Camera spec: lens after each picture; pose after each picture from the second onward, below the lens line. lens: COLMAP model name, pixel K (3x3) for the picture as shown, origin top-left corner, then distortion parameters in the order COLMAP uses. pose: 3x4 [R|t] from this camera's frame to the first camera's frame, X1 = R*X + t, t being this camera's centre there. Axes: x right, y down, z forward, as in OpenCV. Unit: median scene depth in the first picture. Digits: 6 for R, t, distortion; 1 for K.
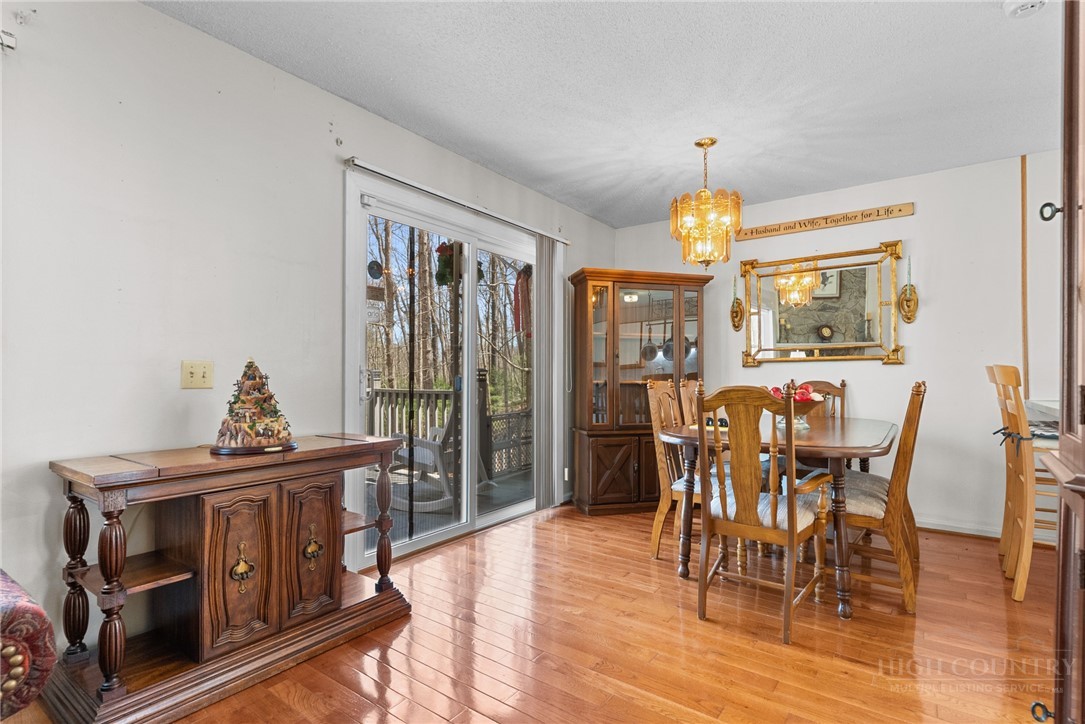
lens RADIAL K [[525.0, 0, 546.1], [0, 525.0, 369.1], [0, 0, 1]] dist [0.003035, -0.001760]
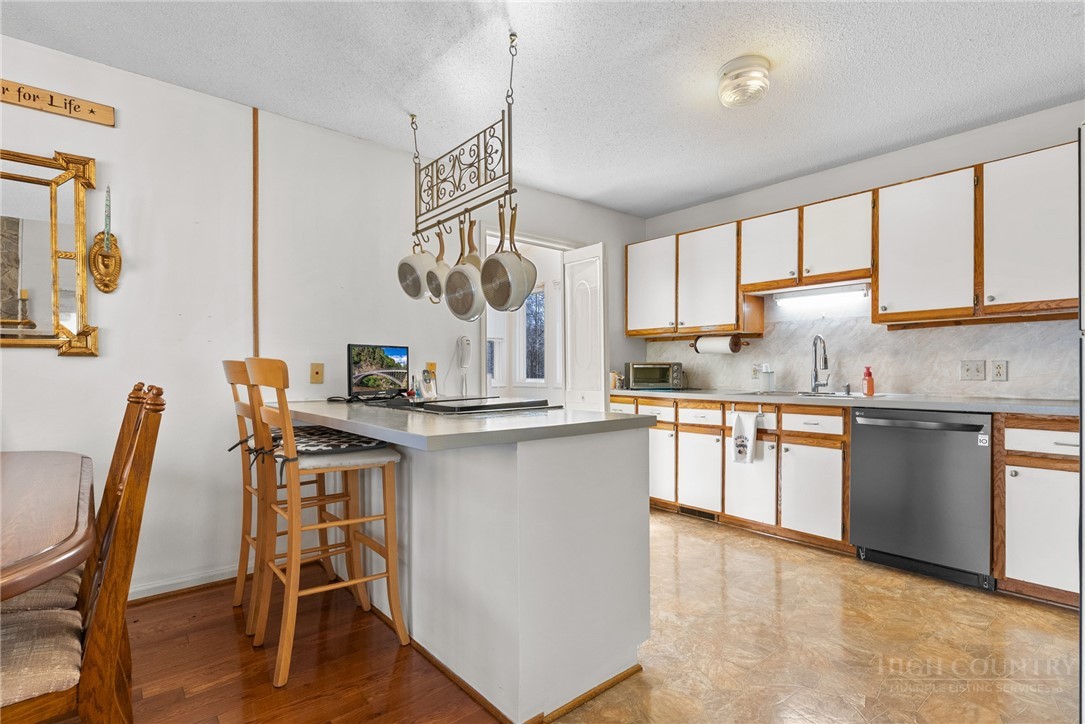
lens RADIAL K [[525.0, 0, 548.3], [0, 525.0, 370.4], [0, 0, 1]] dist [0.003035, -0.001760]
pose [[0.230908, -0.000371, 0.972976, 0.188089], [-0.007913, 0.999966, 0.002259, 0.002047], [-0.972943, -0.008221, 0.230897, 0.322454]]
